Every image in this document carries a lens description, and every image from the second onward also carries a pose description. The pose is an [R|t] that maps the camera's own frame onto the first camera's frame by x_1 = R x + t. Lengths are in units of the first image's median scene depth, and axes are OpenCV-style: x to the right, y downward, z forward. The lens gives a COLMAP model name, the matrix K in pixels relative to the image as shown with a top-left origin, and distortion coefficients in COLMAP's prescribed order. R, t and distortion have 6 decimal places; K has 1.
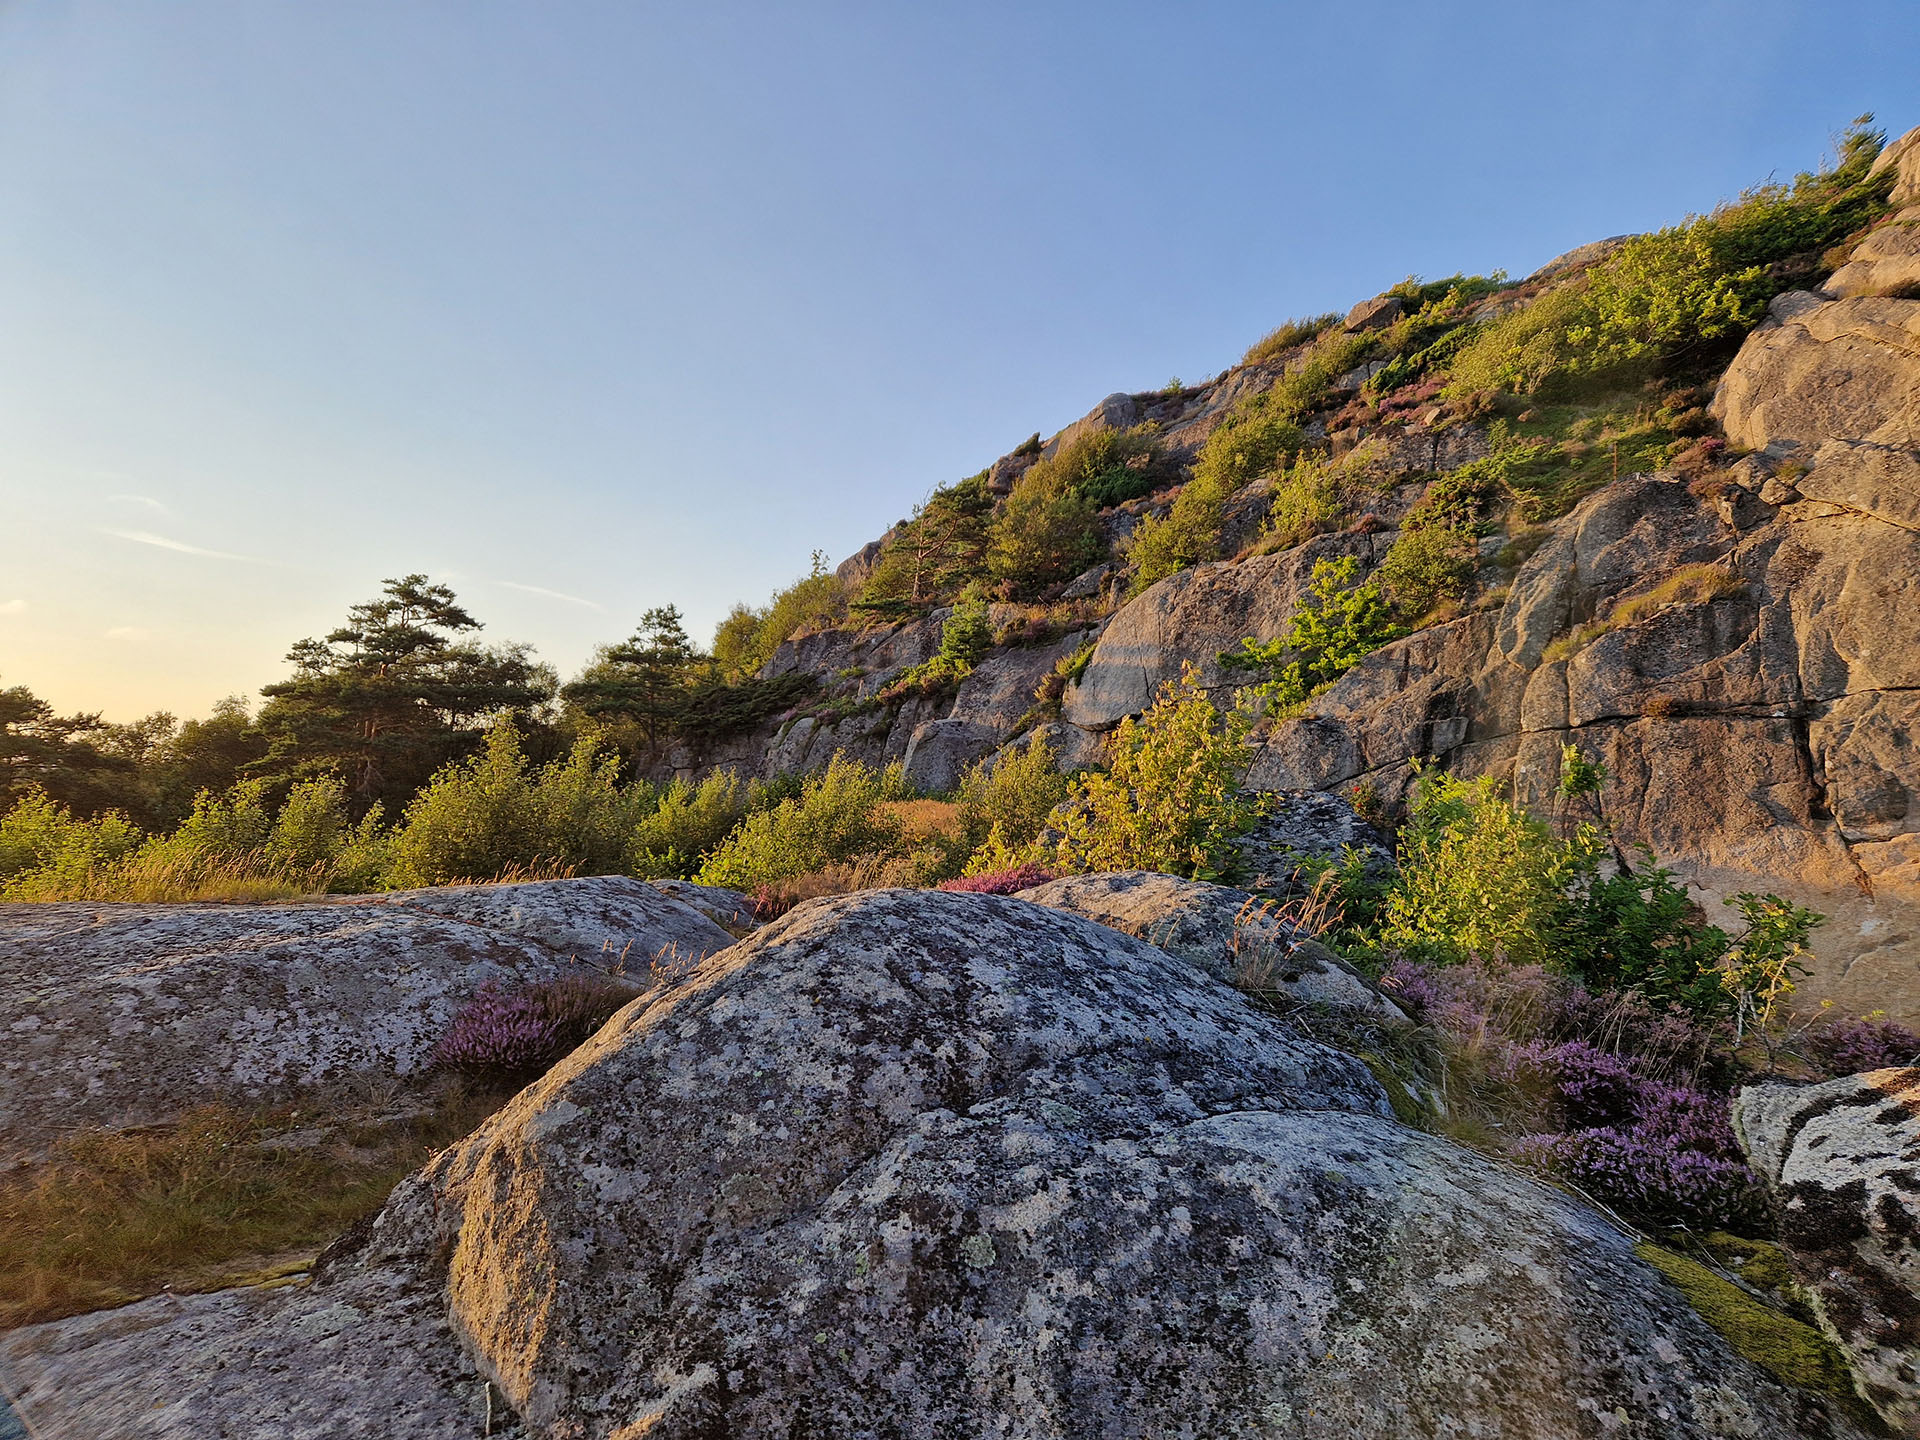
lens RADIAL K [[1116.7, 0, 962.1], [0, 1116.7, 725.5], [0, 0, 1]] dist [-0.000662, -0.002057]
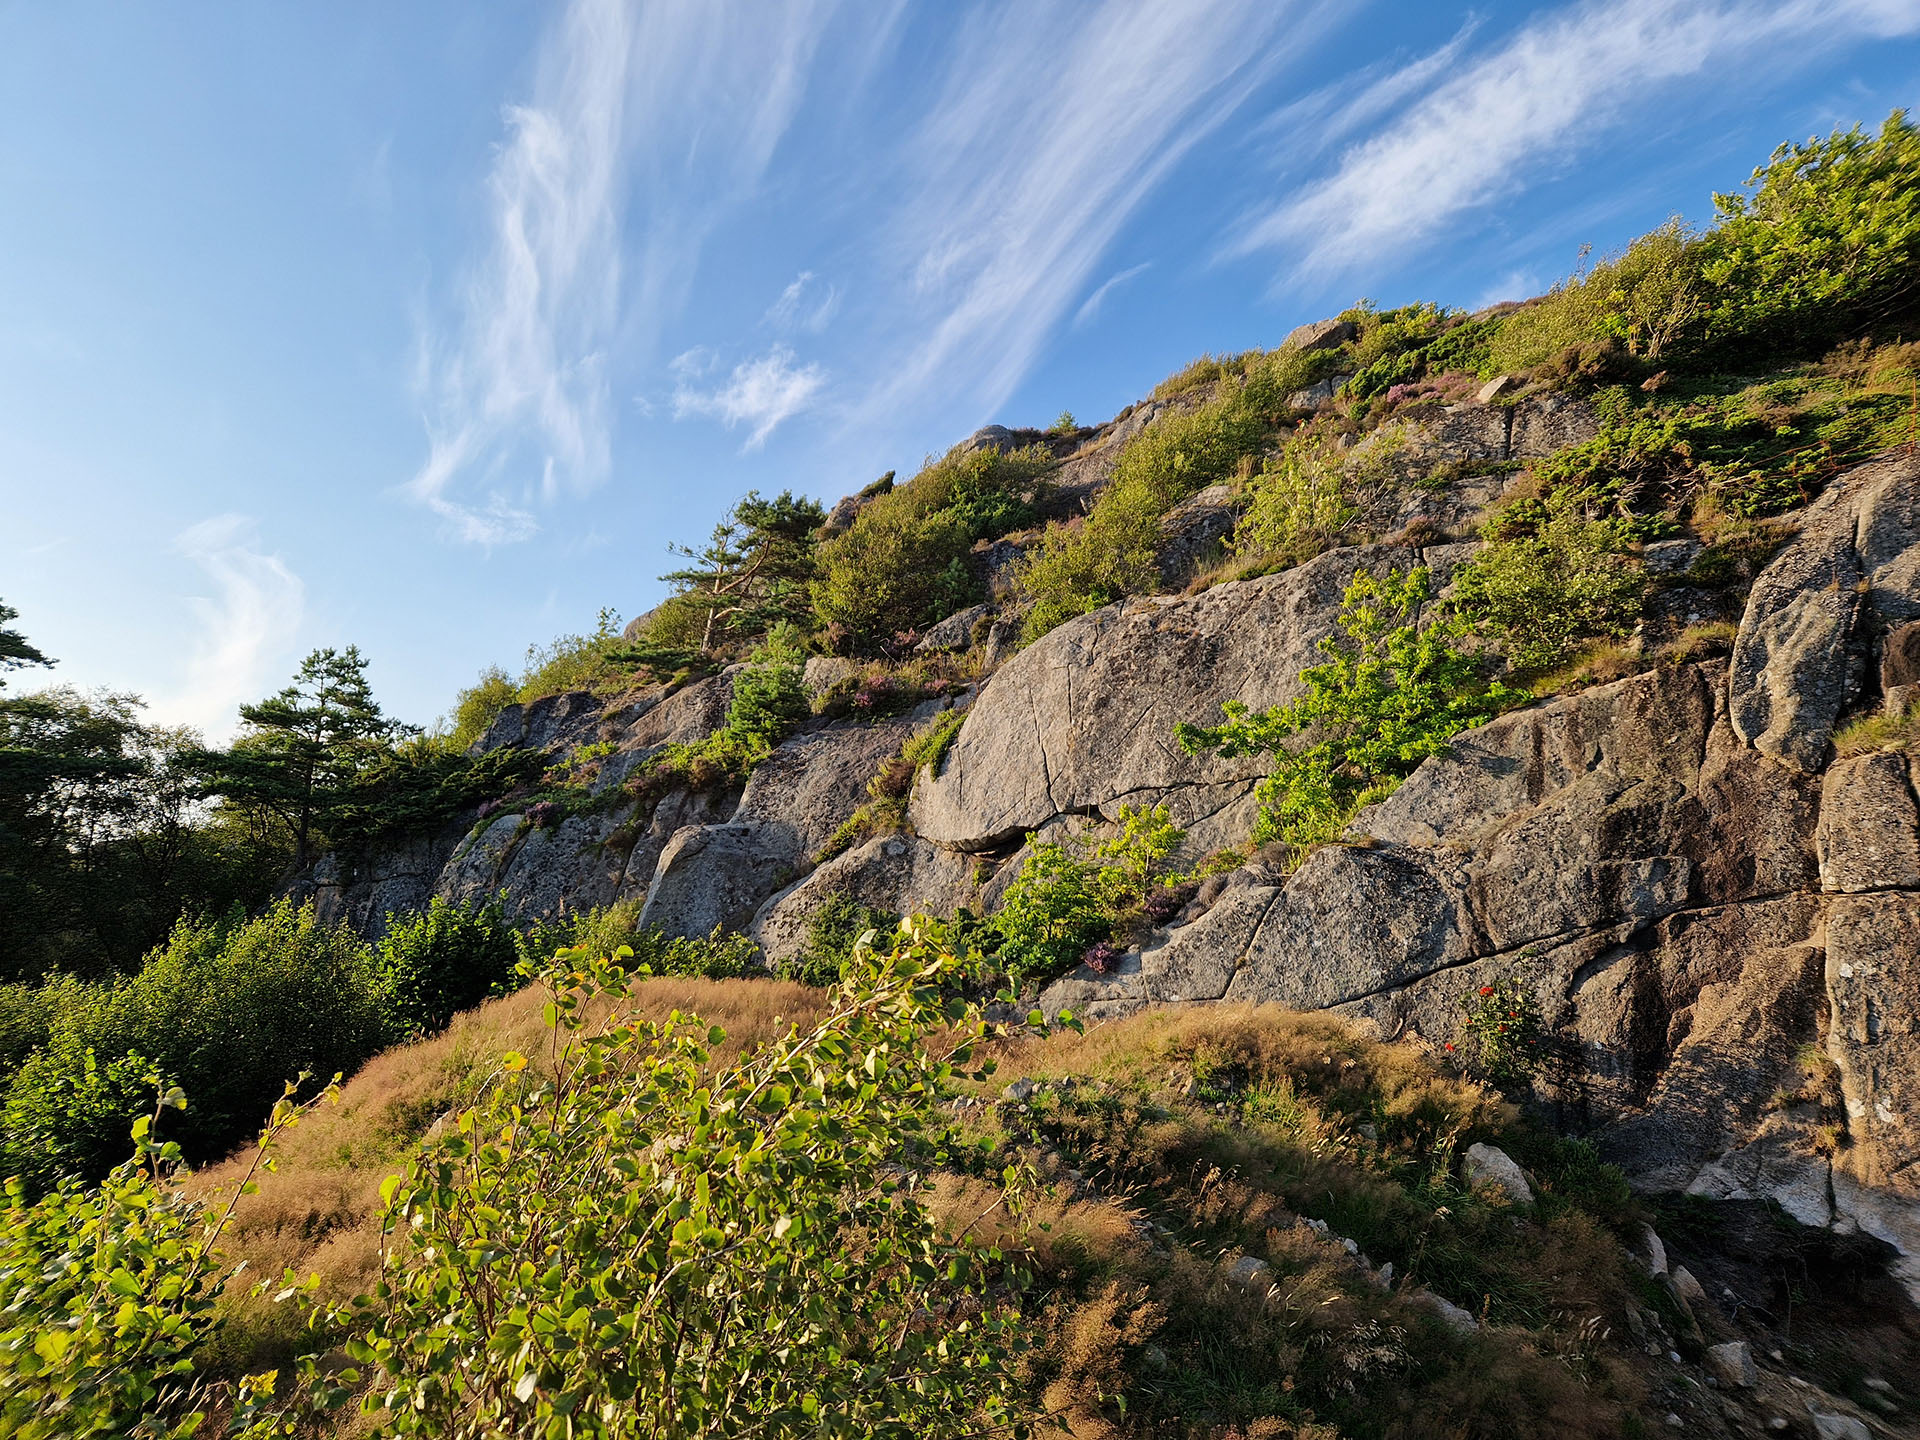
lens RADIAL K [[1302.7, 0, 953.3], [0, 1302.7, 702.2], [0, 0, 1]] dist [0.084938, -0.071552]
pose [[0.991374, 0.053299, 0.119735, 0.025148], [-0.040262, 0.993250, -0.108777, 0.001403], [-0.124724, 0.103018, 0.986829, 0.283429]]
